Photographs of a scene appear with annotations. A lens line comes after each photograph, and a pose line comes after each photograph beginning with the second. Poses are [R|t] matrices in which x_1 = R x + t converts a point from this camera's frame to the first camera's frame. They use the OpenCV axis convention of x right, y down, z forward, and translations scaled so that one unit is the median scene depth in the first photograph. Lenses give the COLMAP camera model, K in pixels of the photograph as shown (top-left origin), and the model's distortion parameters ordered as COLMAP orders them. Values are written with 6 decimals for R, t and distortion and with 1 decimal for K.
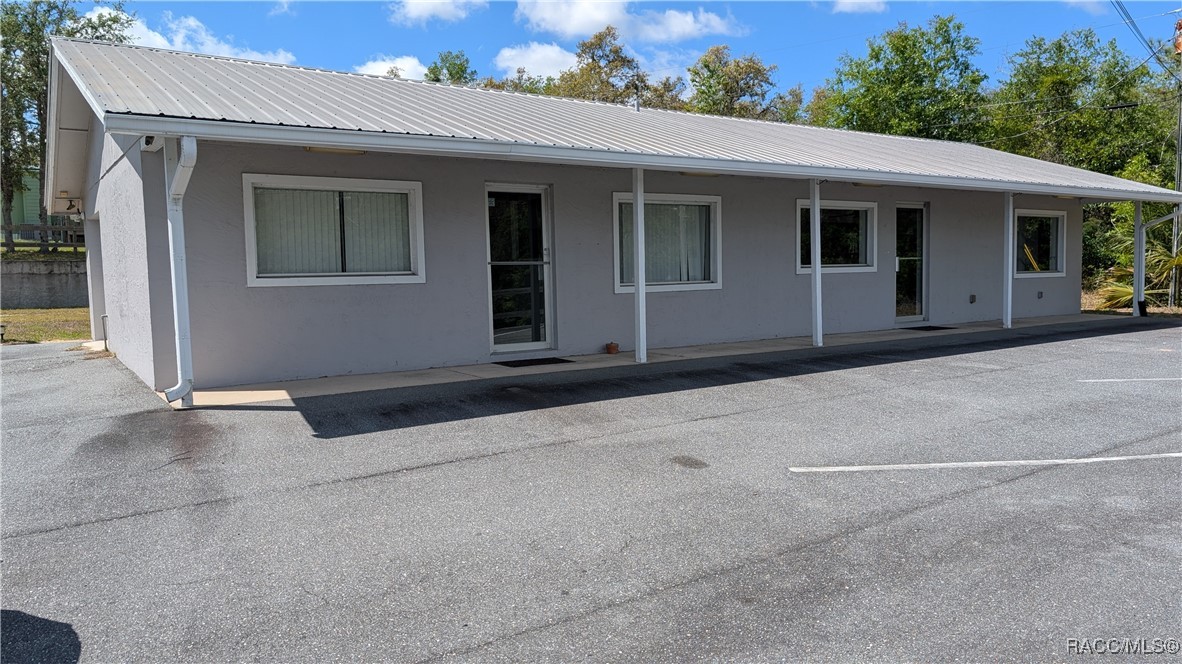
lens RADIAL K [[857.7, 0, 591.0], [0, 857.7, 332.0], [0, 0, 1]] dist [0.009043, 0.003142]
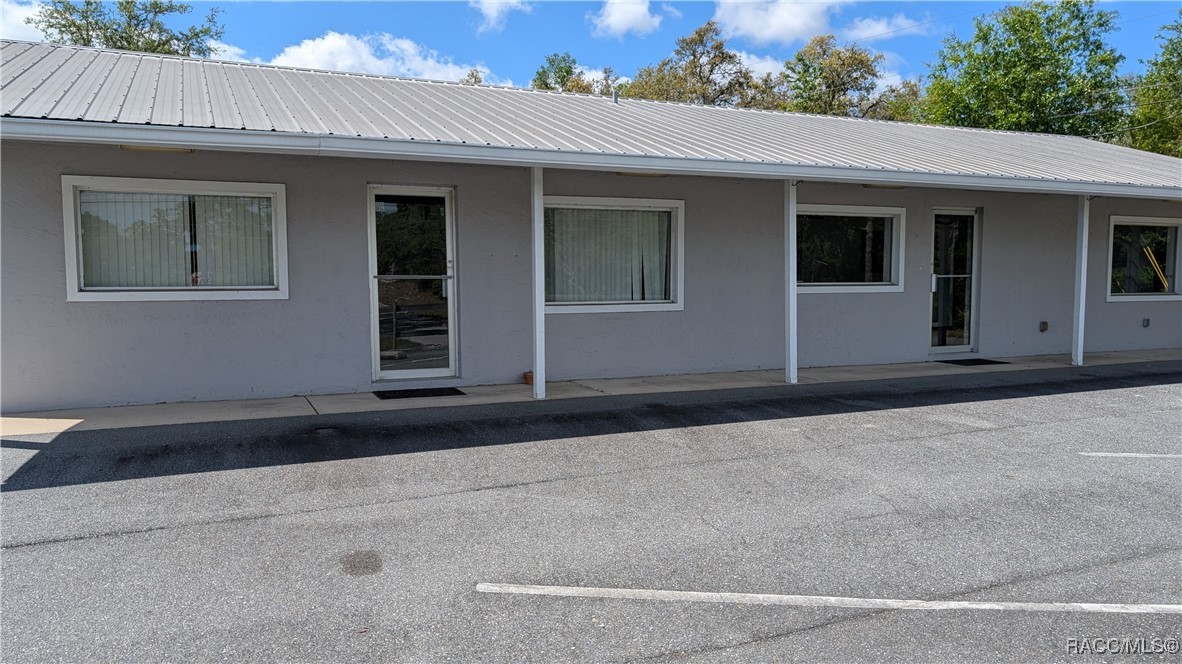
lens RADIAL K [[841.1, 0, 590.8], [0, 841.1, 354.9], [0, 0, 1]] dist [0.006577, -0.001625]
pose [[0.981319, 0.032748, -0.189580, 0.182331], [-0.028455, 0.999274, 0.025327, -0.020391], [0.190272, -0.019459, 0.981539, 0.138950]]
